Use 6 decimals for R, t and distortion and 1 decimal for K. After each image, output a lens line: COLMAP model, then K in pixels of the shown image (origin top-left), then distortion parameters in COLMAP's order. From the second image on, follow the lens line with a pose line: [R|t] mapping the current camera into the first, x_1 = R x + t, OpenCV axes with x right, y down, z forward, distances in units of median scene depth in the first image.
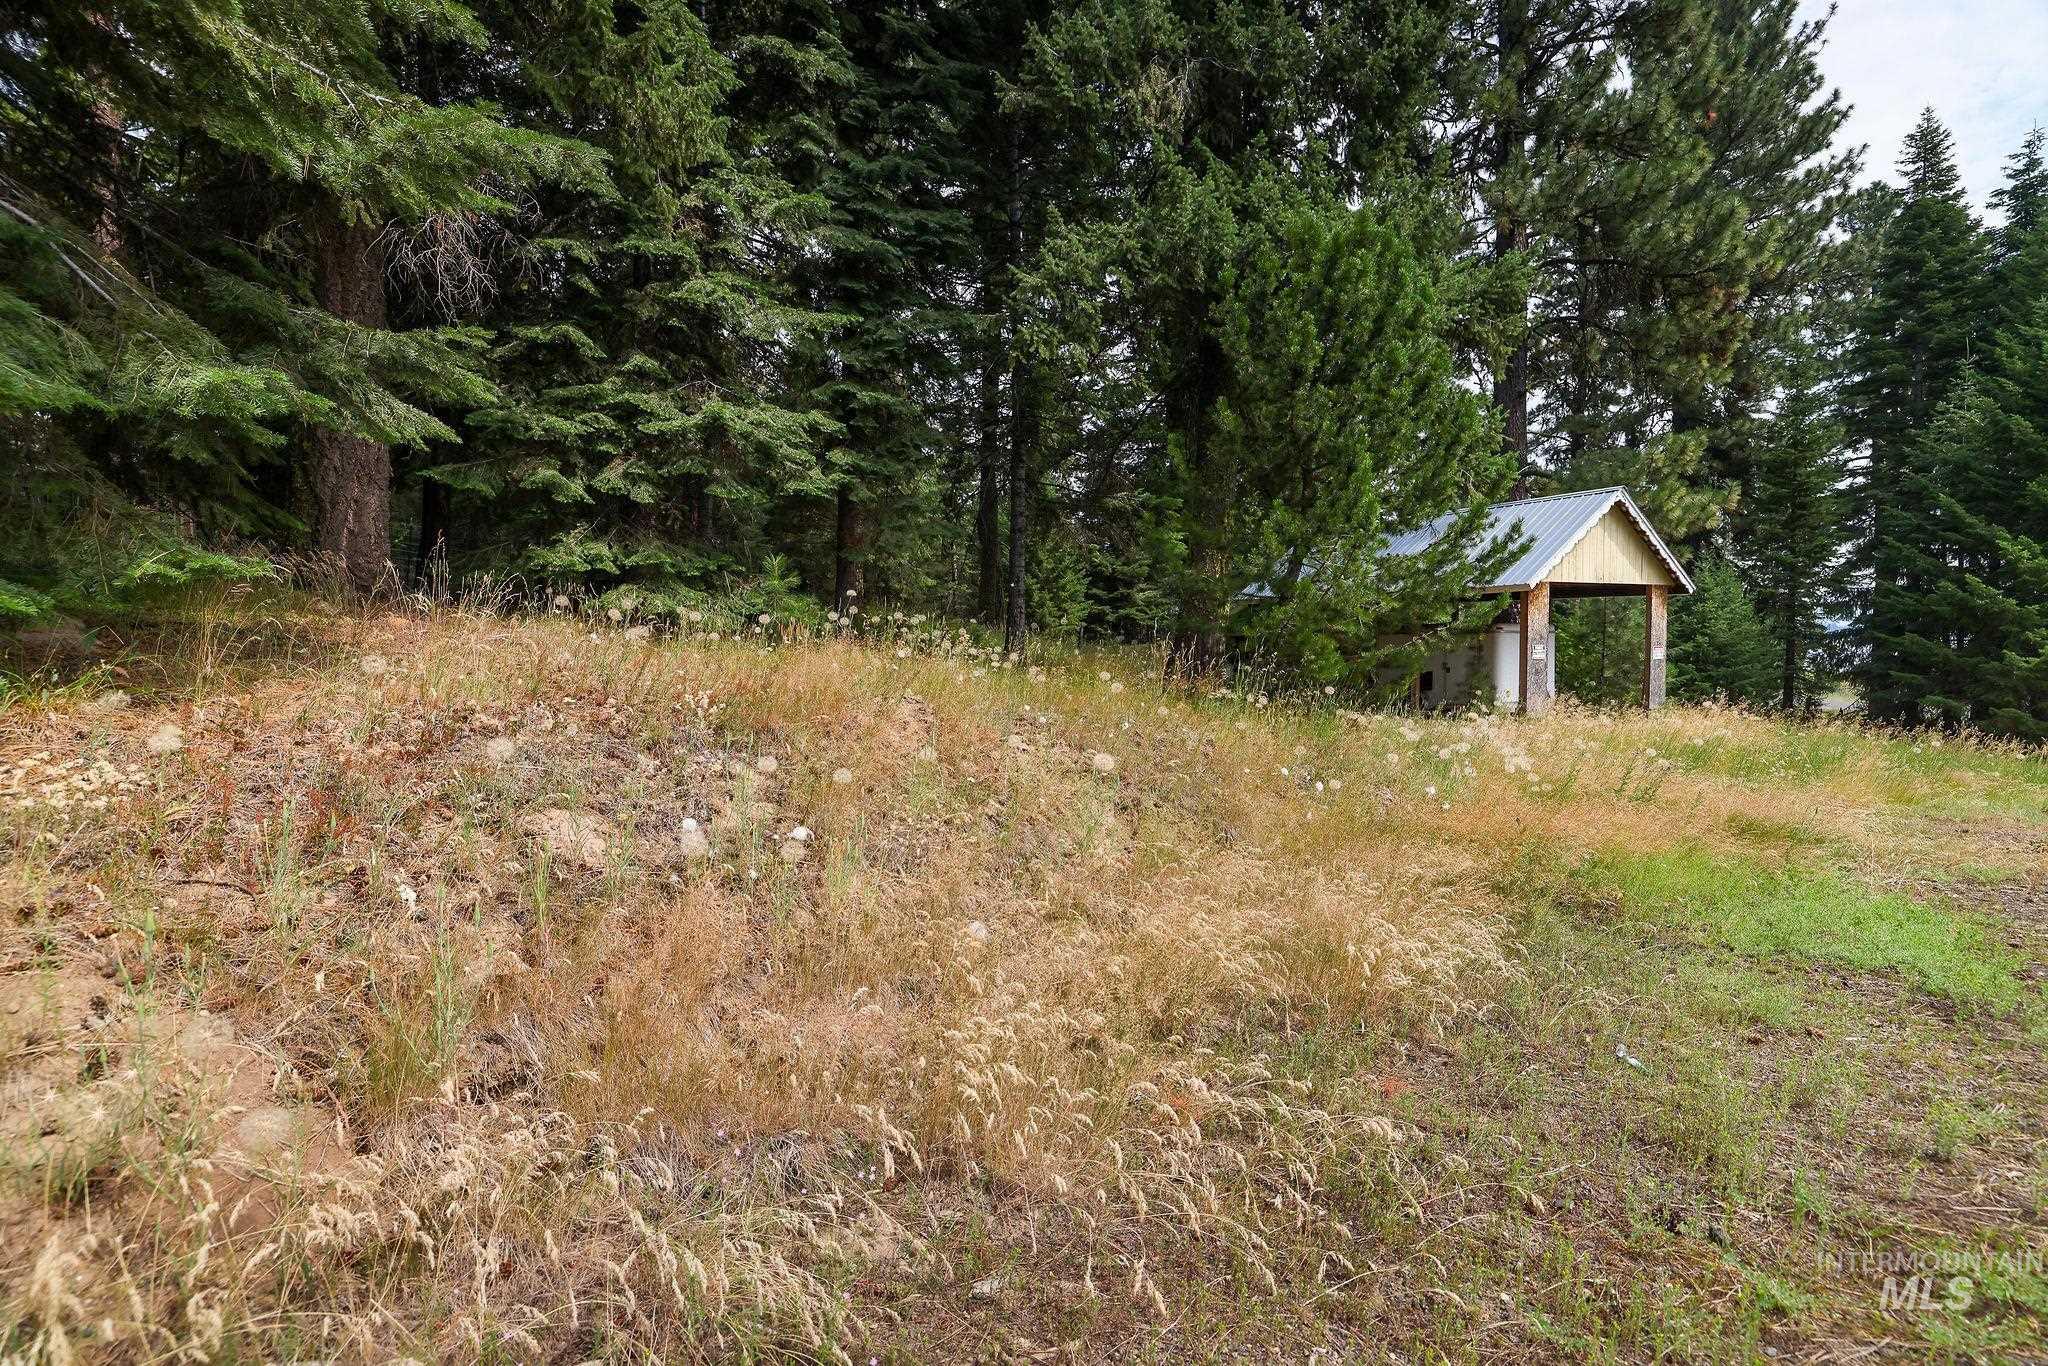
lens RADIAL K [[911.4, 0, 1017.2], [0, 911.4, 670.4], [0, 0, 1]] dist [0.001878, 0.002837]
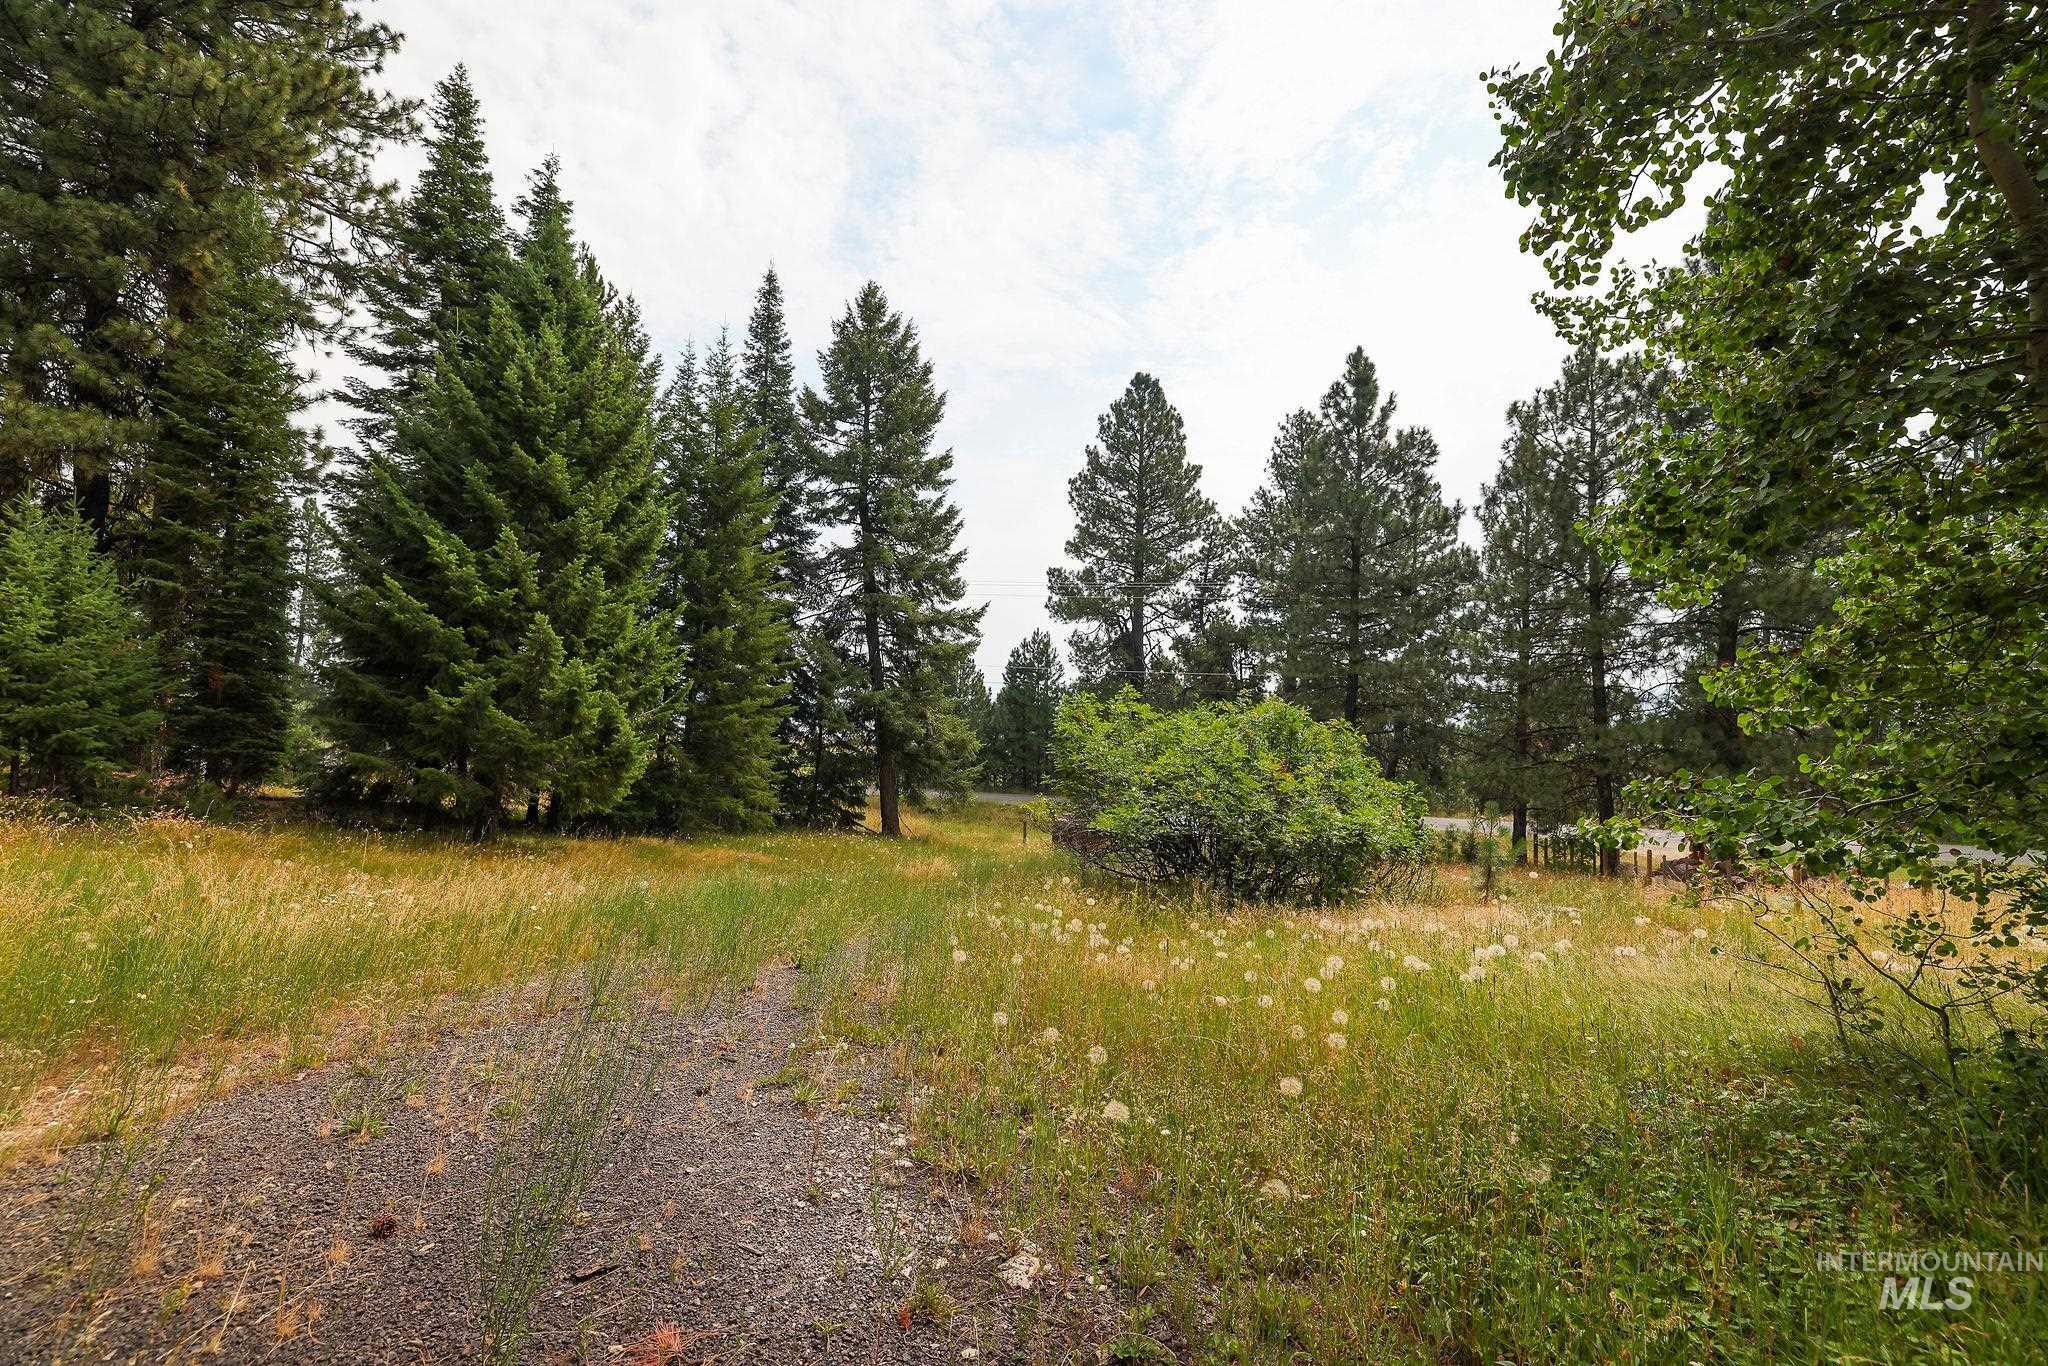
lens RADIAL K [[911.4, 0, 1020.7], [0, 911.4, 675.7], [0, 0, 1]] dist [0.001878, 0.002837]
pose [[0.316947, 0.067366, 0.946048, 0.551753], [-0.009260, 0.997647, -0.067938, 0.012697], [-0.948398, 0.012772, 0.316825, 0.344352]]
